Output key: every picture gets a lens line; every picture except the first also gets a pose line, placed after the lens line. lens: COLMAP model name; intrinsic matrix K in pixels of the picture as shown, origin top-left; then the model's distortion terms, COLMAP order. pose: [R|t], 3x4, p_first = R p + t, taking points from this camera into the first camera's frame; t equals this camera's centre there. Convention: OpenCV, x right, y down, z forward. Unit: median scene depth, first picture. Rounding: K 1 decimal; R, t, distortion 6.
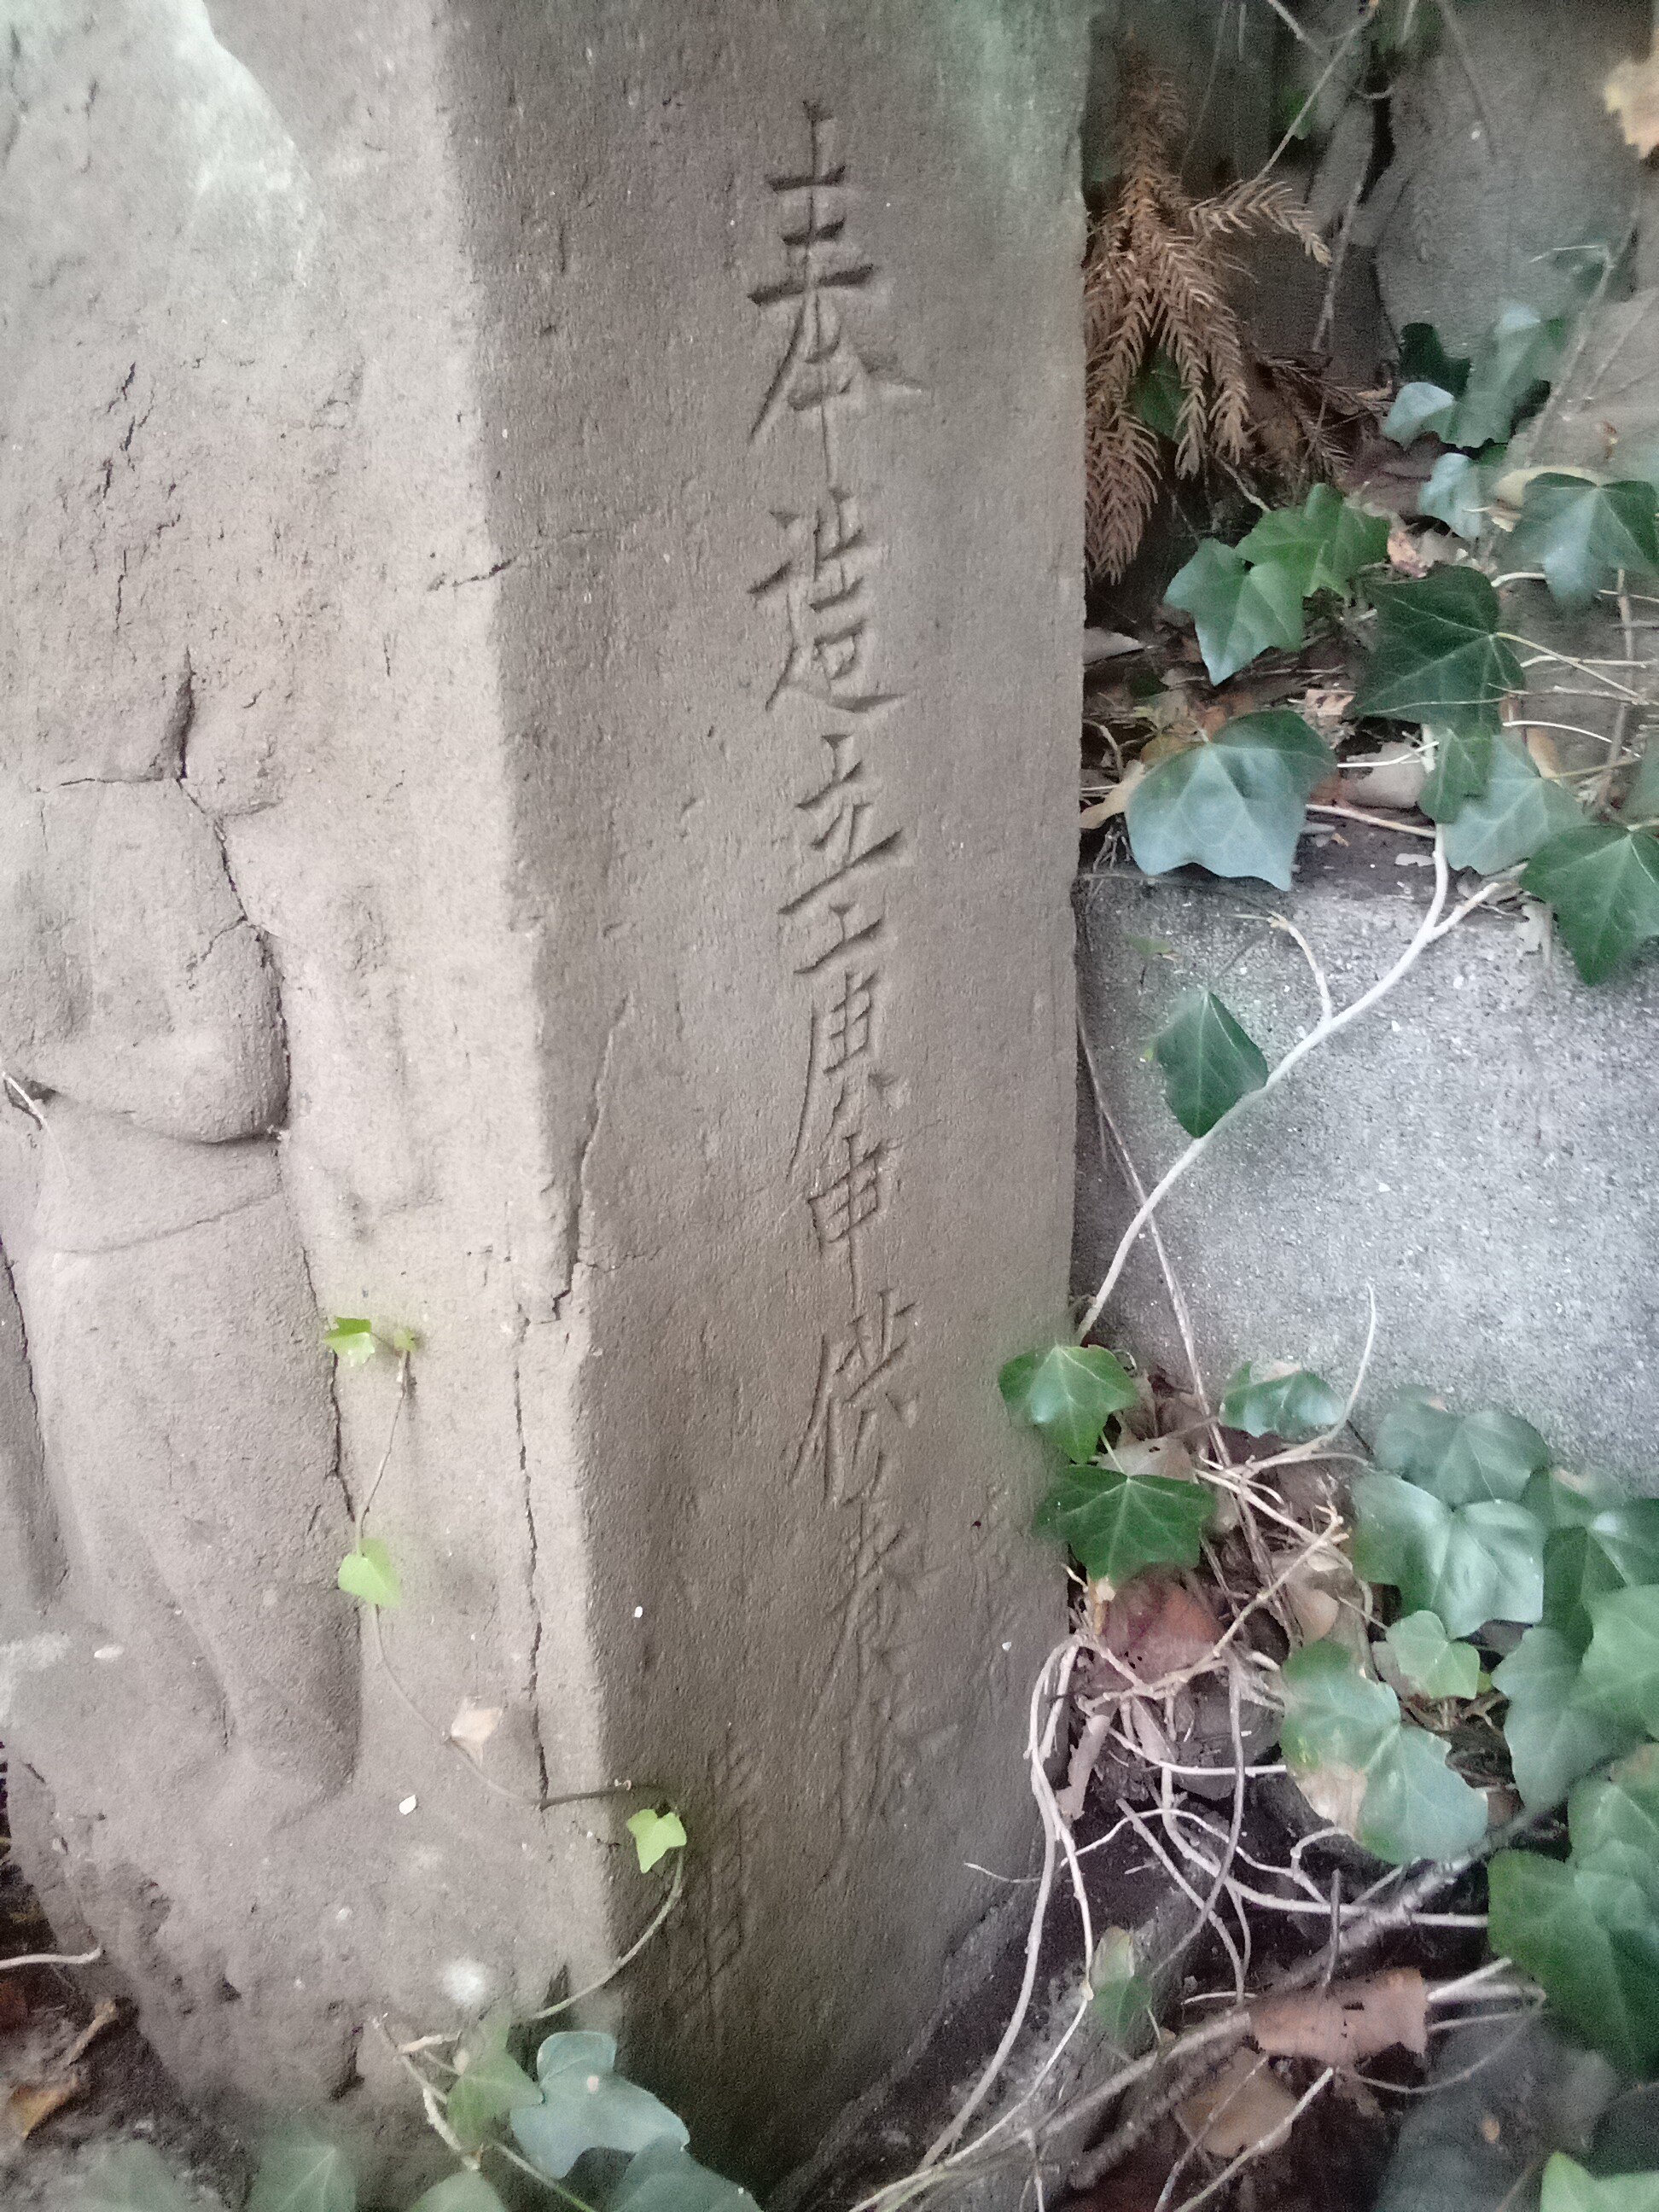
lens RADIAL K [[1802.5, 0, 830.3], [0, 1802.5, 1109.4], [0, 0, 1]] dist [0.018290, -0.012437]
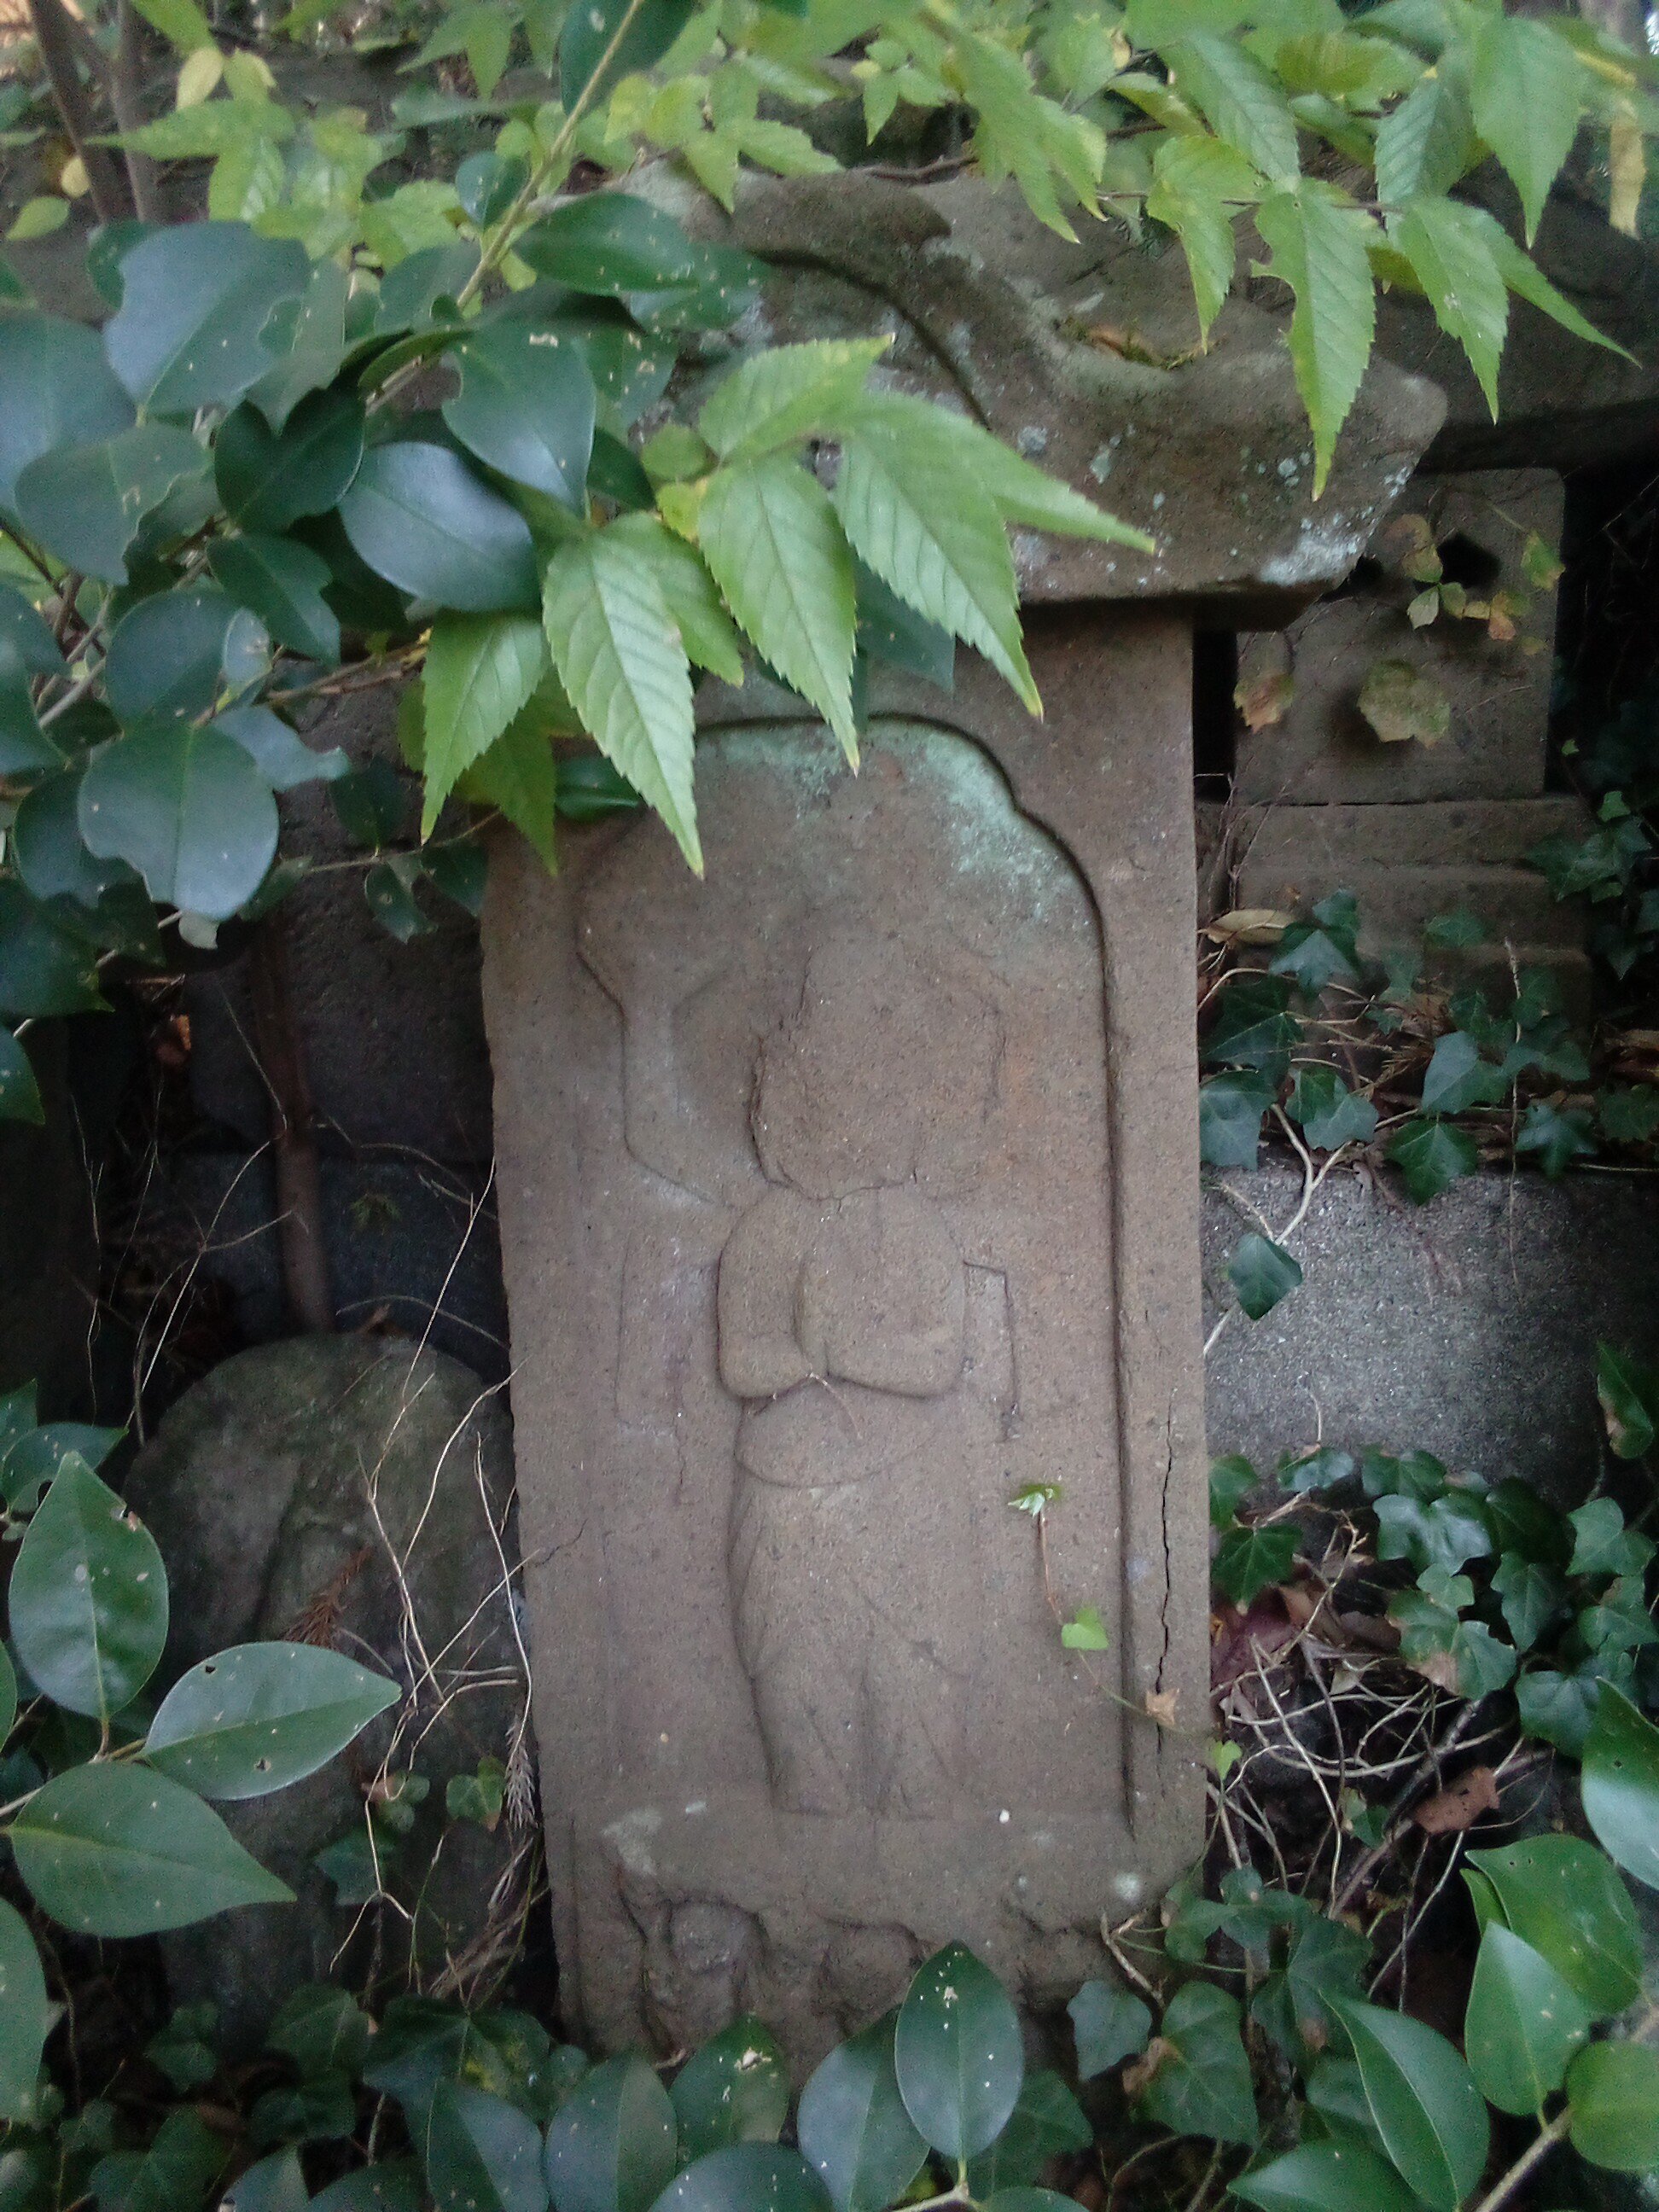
lens RADIAL K [[1802.5, 0, 827.7], [0, 1802.5, 1105.3], [0, 0, 1]] dist [0.018290, -0.012437]
pose [[0.884597, -0.091310, 0.457329, -0.869097], [0.156380, 0.981947, -0.106426, -0.062207], [-0.439355, 0.165661, 0.882906, -0.342157]]
